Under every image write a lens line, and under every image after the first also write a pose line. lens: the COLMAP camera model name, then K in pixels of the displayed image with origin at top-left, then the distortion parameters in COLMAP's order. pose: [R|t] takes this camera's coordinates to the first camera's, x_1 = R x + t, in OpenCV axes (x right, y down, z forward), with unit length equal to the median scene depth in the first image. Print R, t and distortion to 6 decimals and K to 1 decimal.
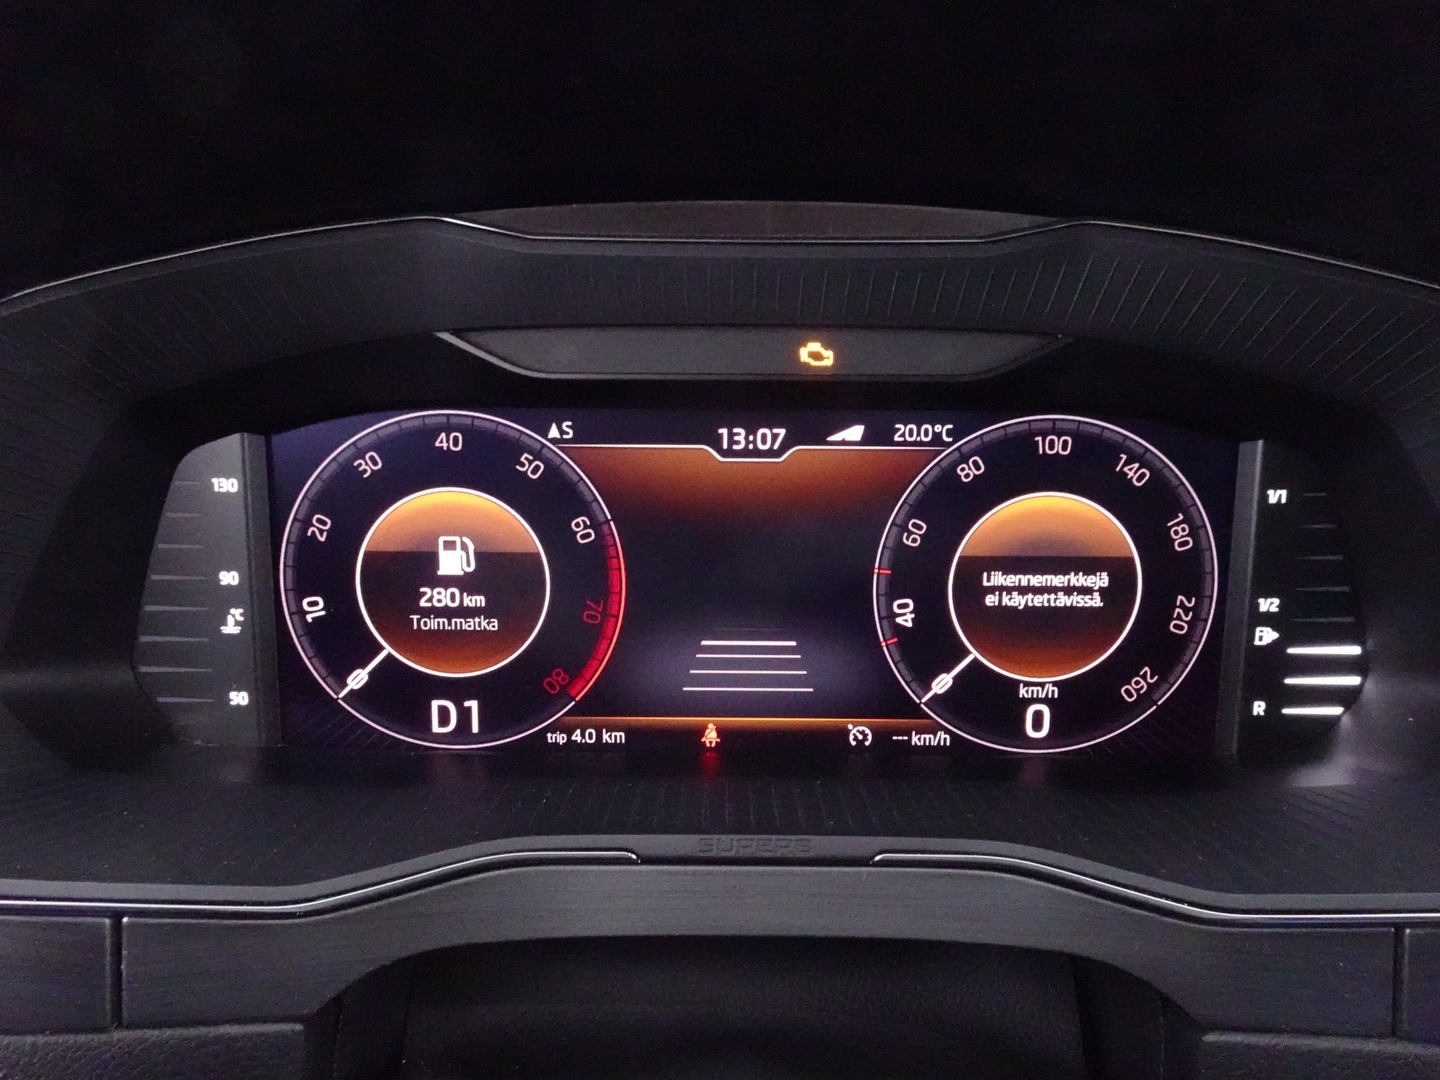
lens RADIAL K [[1024.8, 0, 720.0], [0, 1024.8, 540.0], [0, 0, 1]] dist [0.015809, 0.002153]
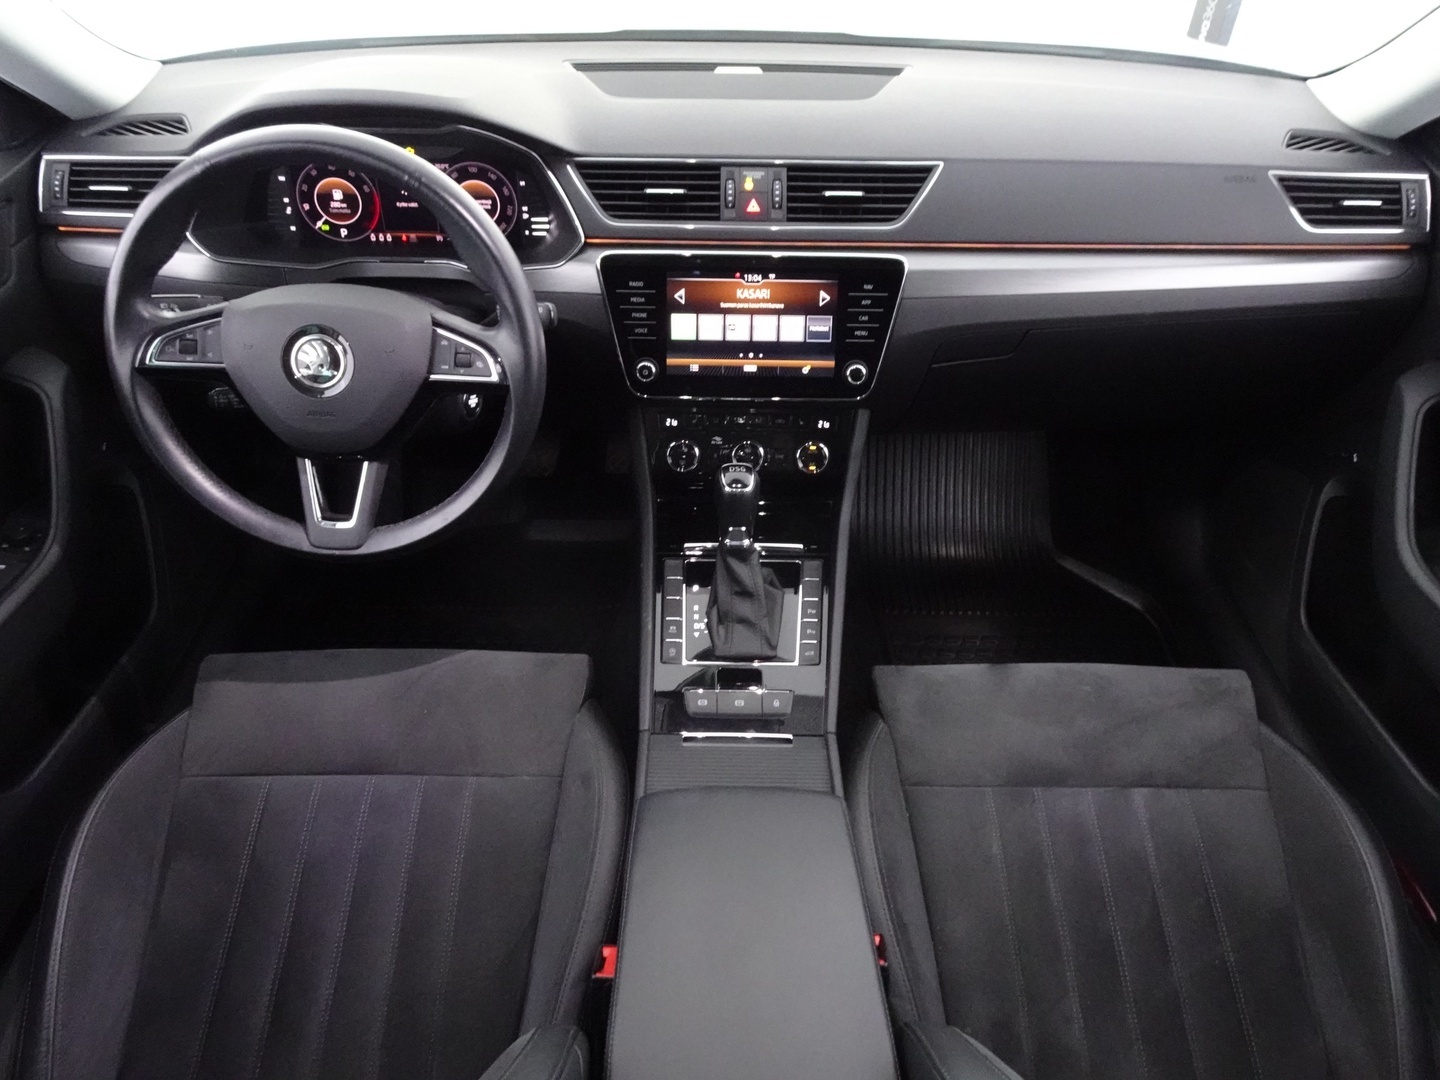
lens RADIAL K [[1024.8, 0, 720.0], [0, 1024.8, 540.0], [0, 0, 1]] dist [0.015809, 0.002153]
pose [[0.999894, 0.002029, 0.014411, 1.284768], [-0.008079, 0.901015, 0.433712, -0.563282], [-0.012105, -0.433783, 0.900936, -3.529060]]
